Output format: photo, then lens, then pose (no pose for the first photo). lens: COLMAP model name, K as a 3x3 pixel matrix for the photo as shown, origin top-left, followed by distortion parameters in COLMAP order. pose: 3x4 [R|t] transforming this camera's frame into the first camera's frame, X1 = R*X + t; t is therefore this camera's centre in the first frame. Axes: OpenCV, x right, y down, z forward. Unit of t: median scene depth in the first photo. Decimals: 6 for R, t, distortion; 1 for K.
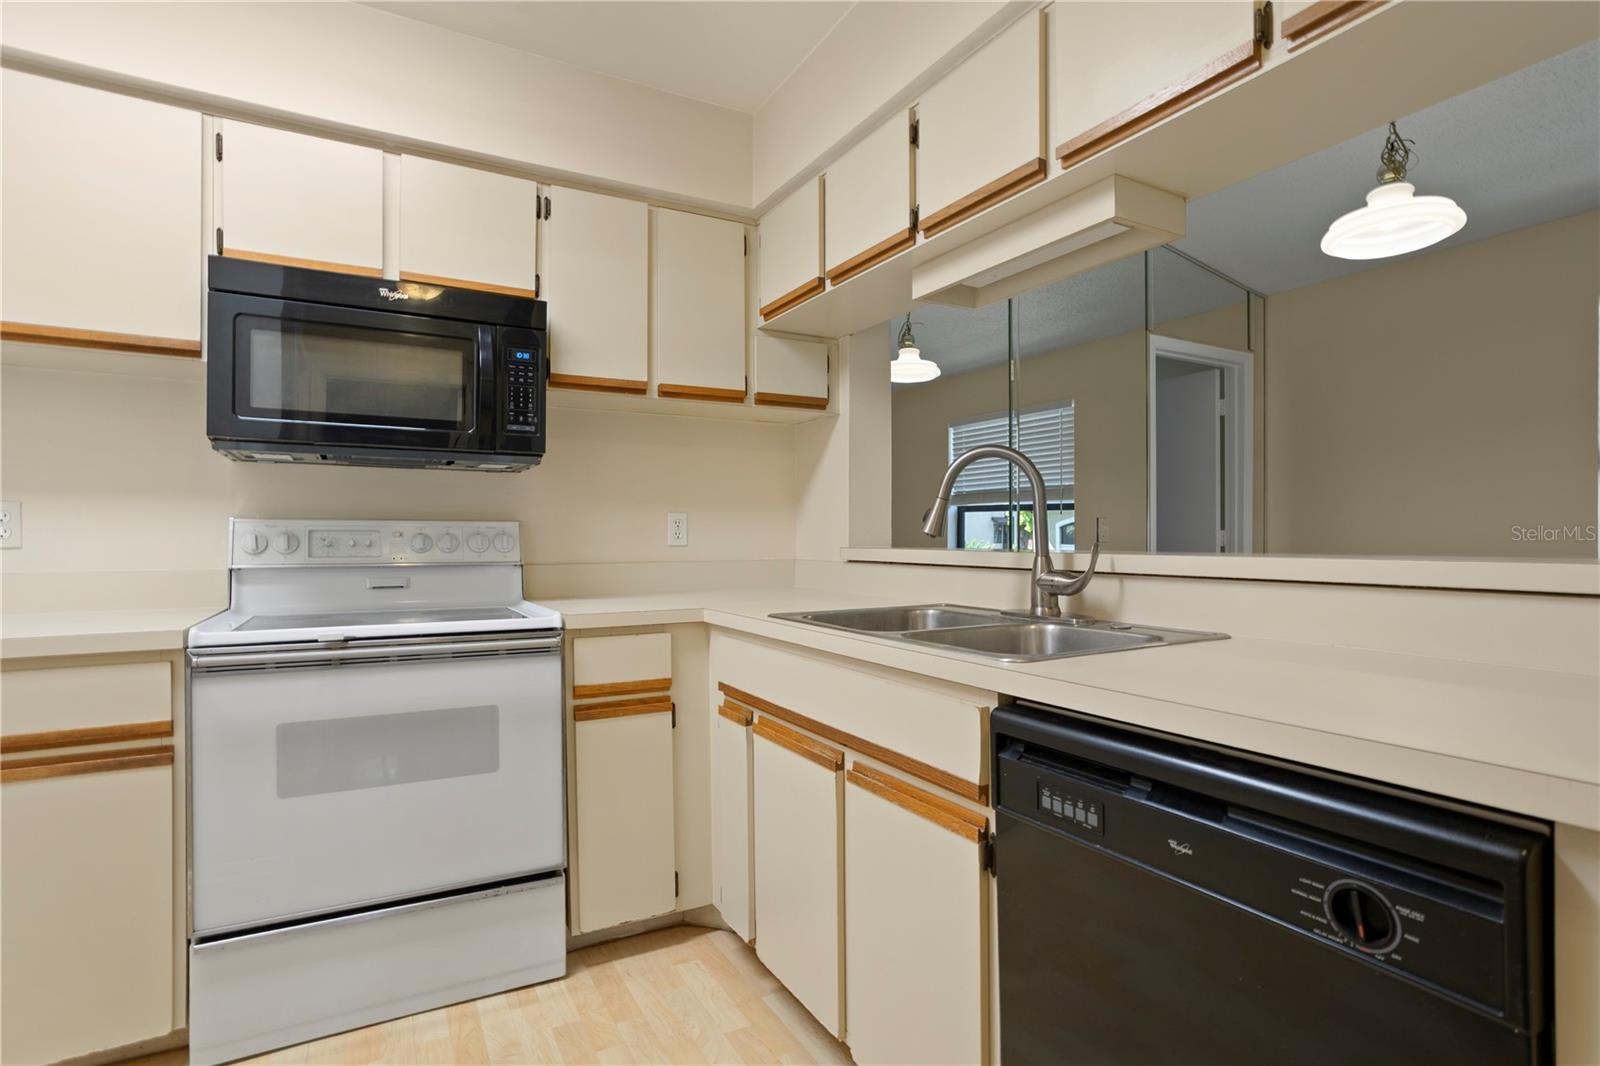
lens RADIAL K [[800.3, 0, 792.3], [0, 800.3, 541.1], [0, 0, 1]] dist [-0.061295, 0.033859]
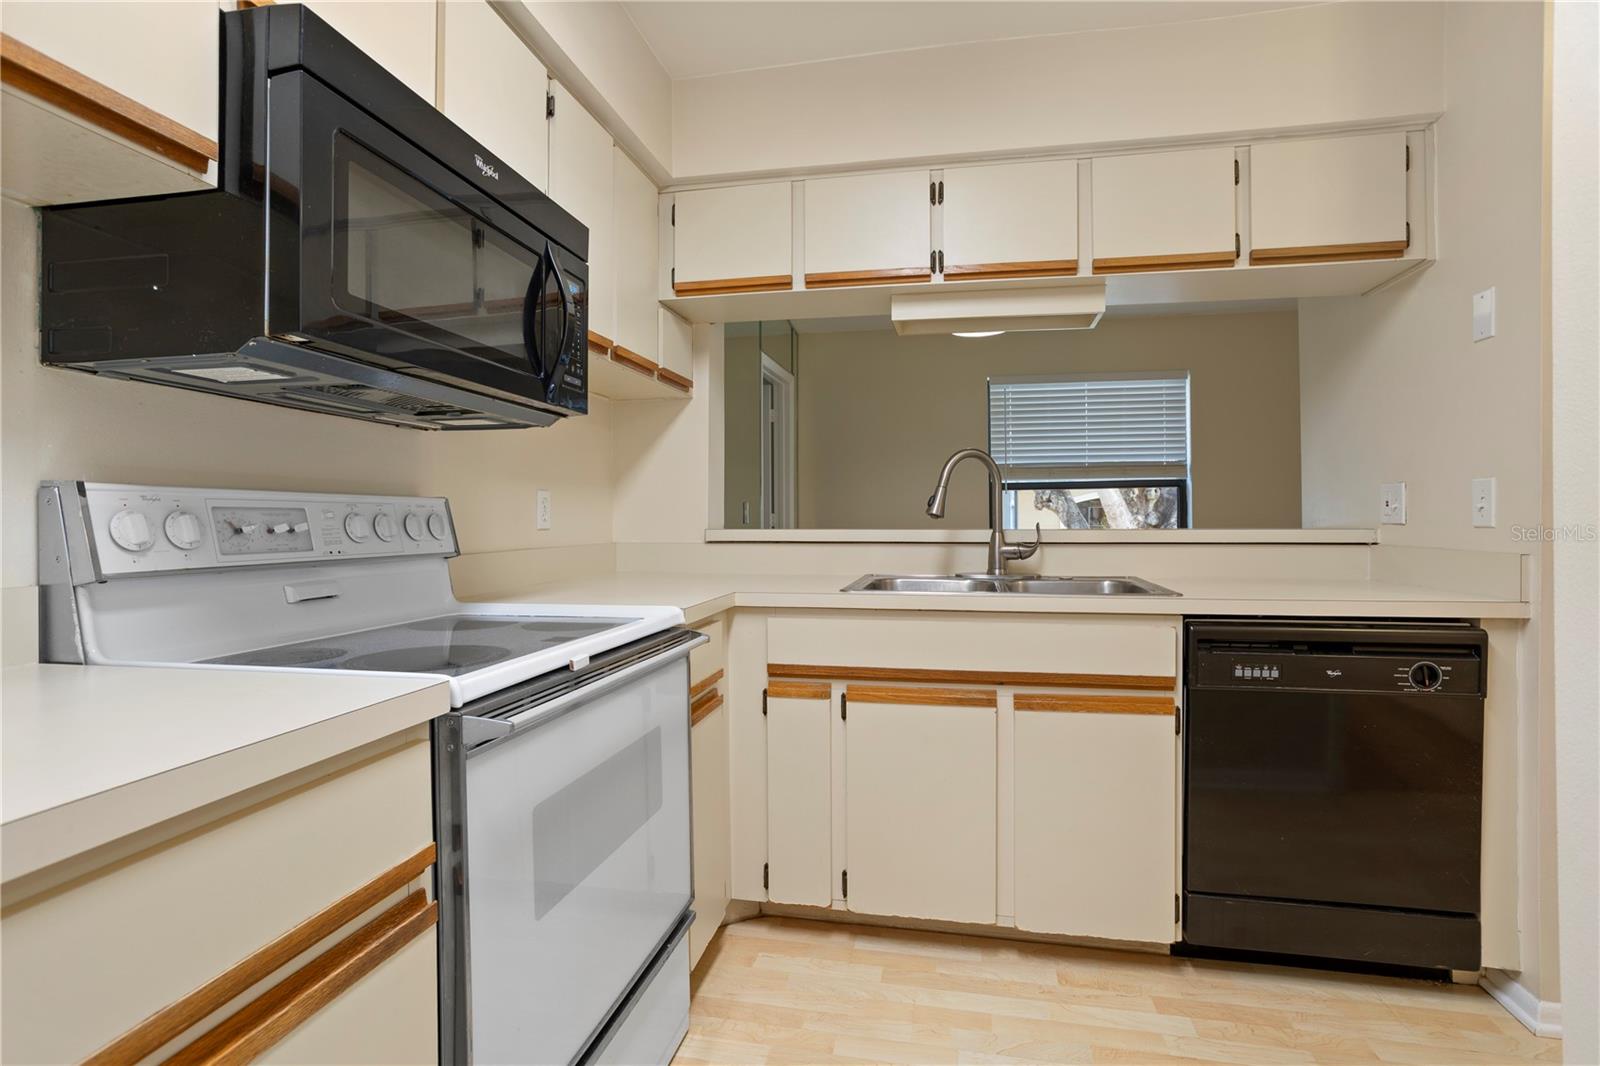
lens RADIAL K [[784.7, 0, 805.5], [0, 784.7, 515.1], [0, 0, 1]] dist [-0.059544, 0.031309]
pose [[0.644381, 0.002390, 0.764701, -0.910565], [0.006257, 0.999945, -0.008398, -0.000752], [-0.764679, 0.010197, 0.644331, 0.376464]]
